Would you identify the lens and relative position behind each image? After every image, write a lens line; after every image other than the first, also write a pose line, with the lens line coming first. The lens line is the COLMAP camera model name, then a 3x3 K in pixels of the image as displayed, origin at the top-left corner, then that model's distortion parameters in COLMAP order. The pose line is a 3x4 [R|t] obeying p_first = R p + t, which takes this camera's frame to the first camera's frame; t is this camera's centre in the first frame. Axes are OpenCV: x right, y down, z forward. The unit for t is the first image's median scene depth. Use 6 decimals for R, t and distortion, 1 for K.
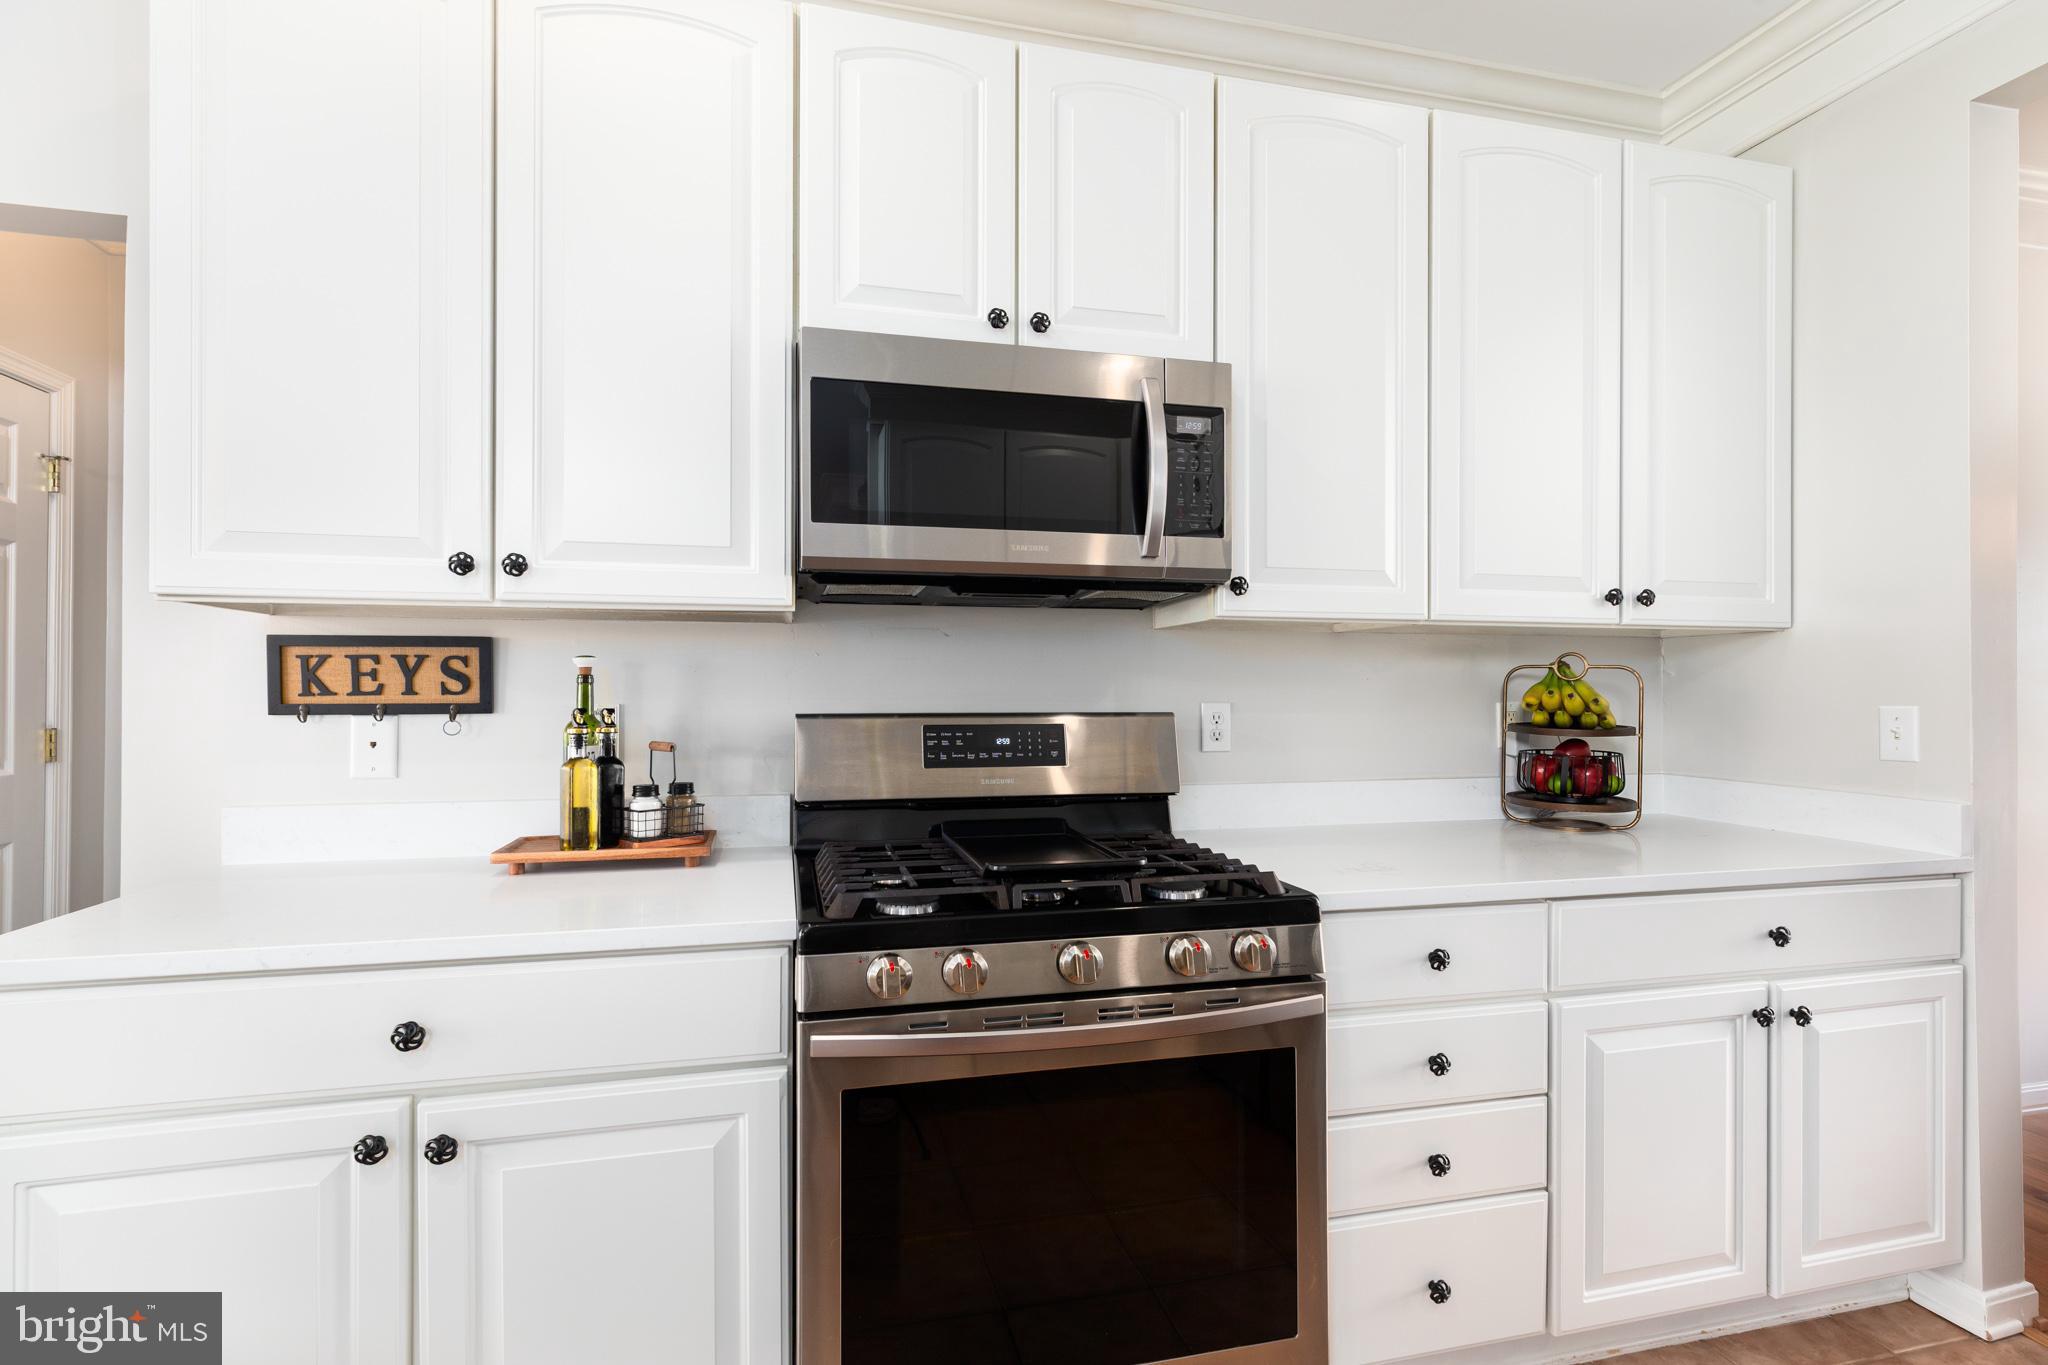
lens RADIAL K [[924.7, 0, 1012.3], [0, 924.7, 678.8], [0, 0, 1]] dist [-0.001104, 0.000078]
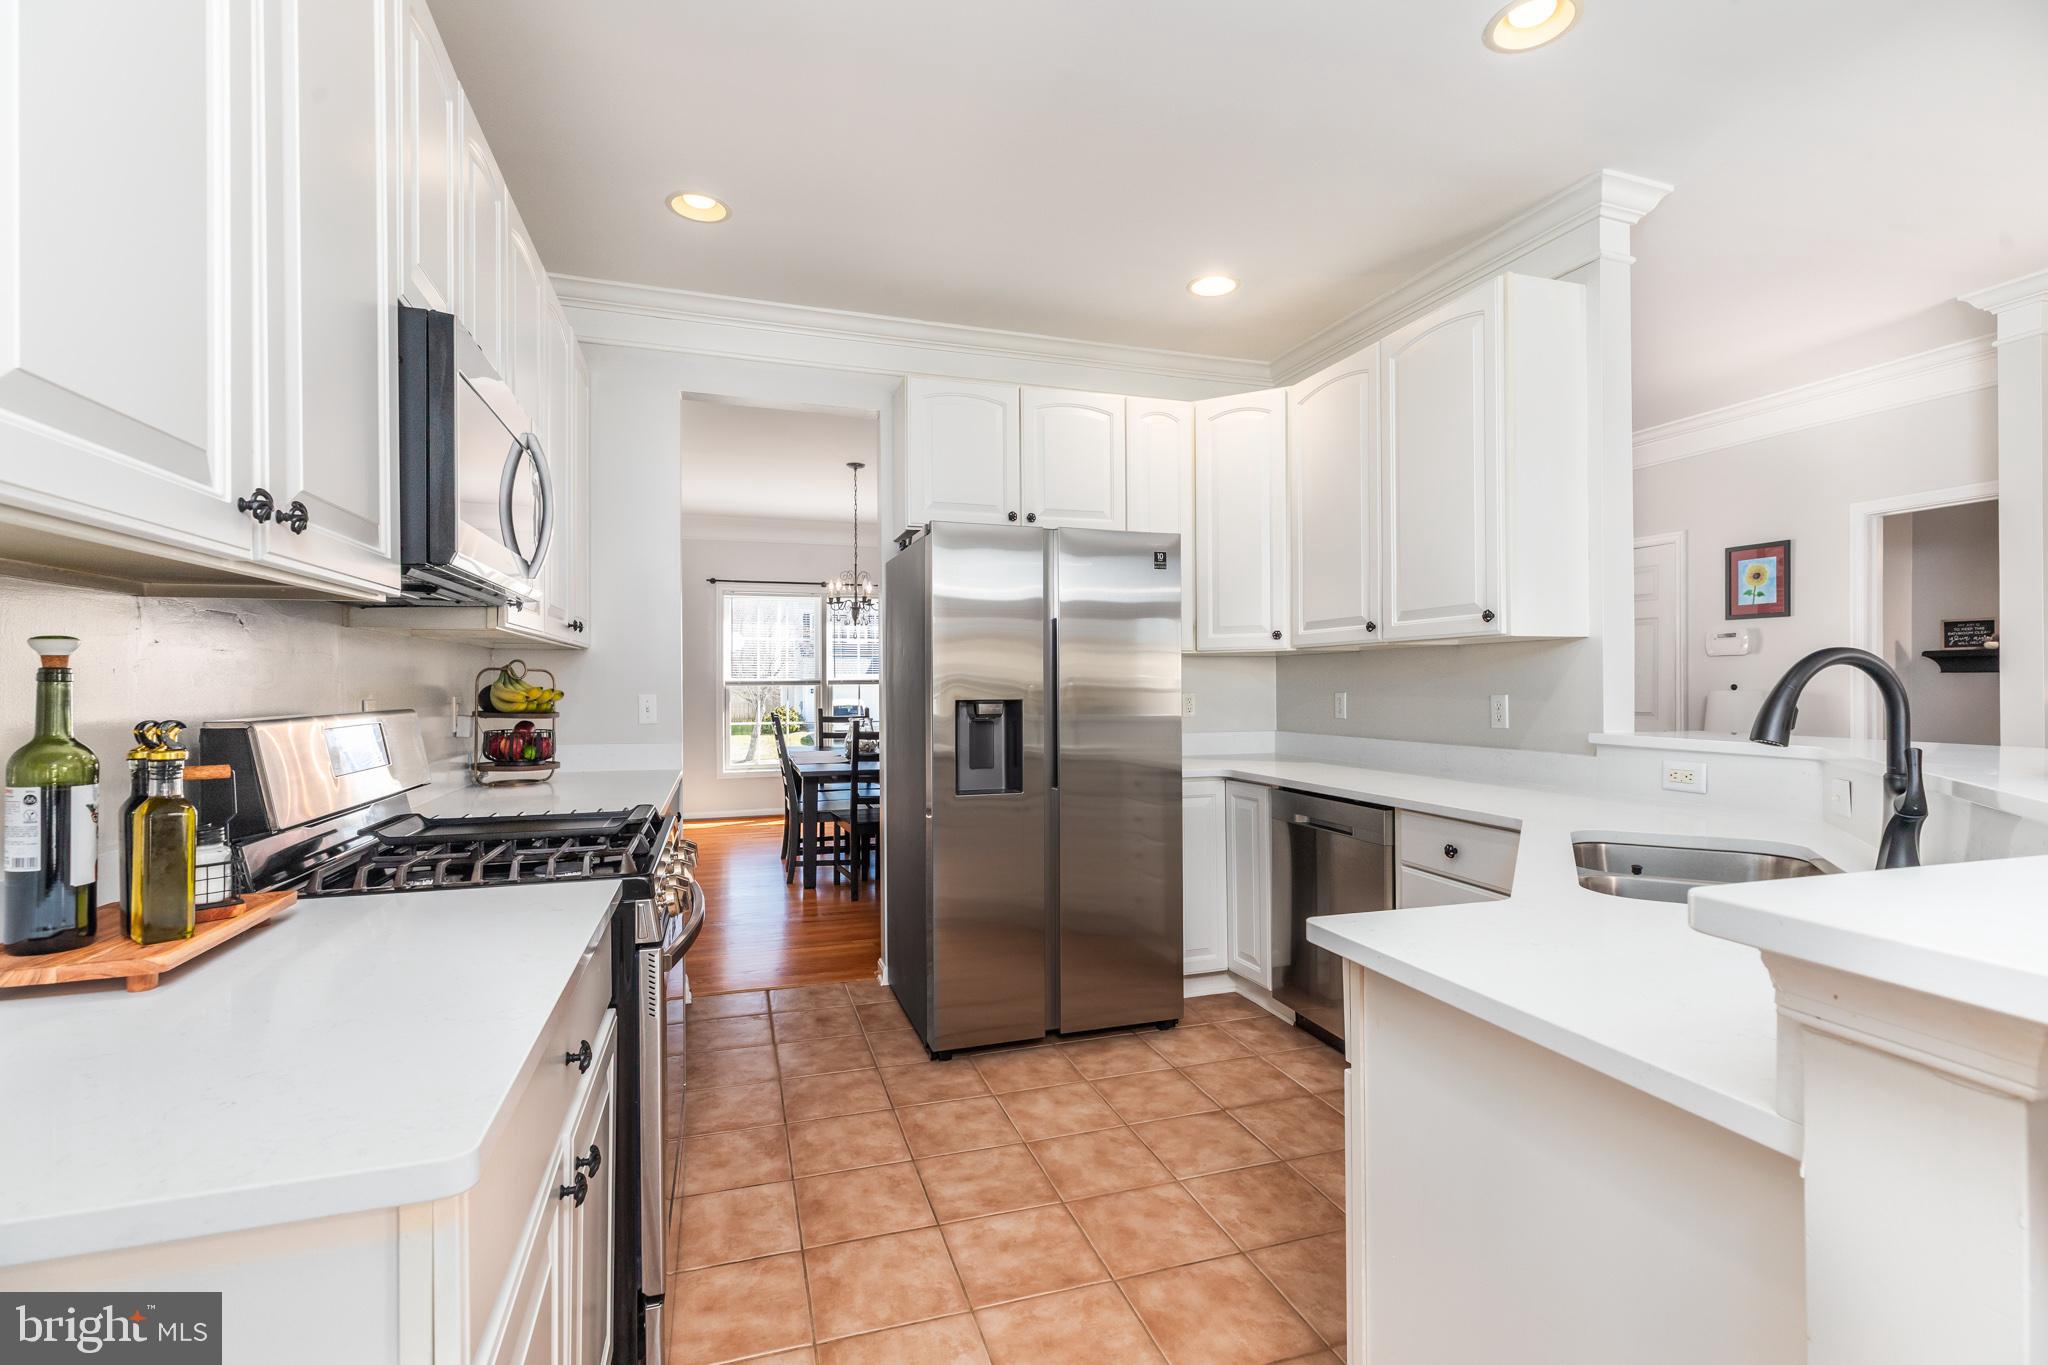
lens RADIAL K [[924.7, 0, 1012.3], [0, 924.7, 678.8], [0, 0, 1]] dist [-0.001104, 0.000078]
pose [[-0.069852, 0.004496, 0.997547, -1.083395], [-0.008474, 0.999951, -0.005100, 0.000531], [-0.997521, -0.008809, -0.069811, 0.432452]]
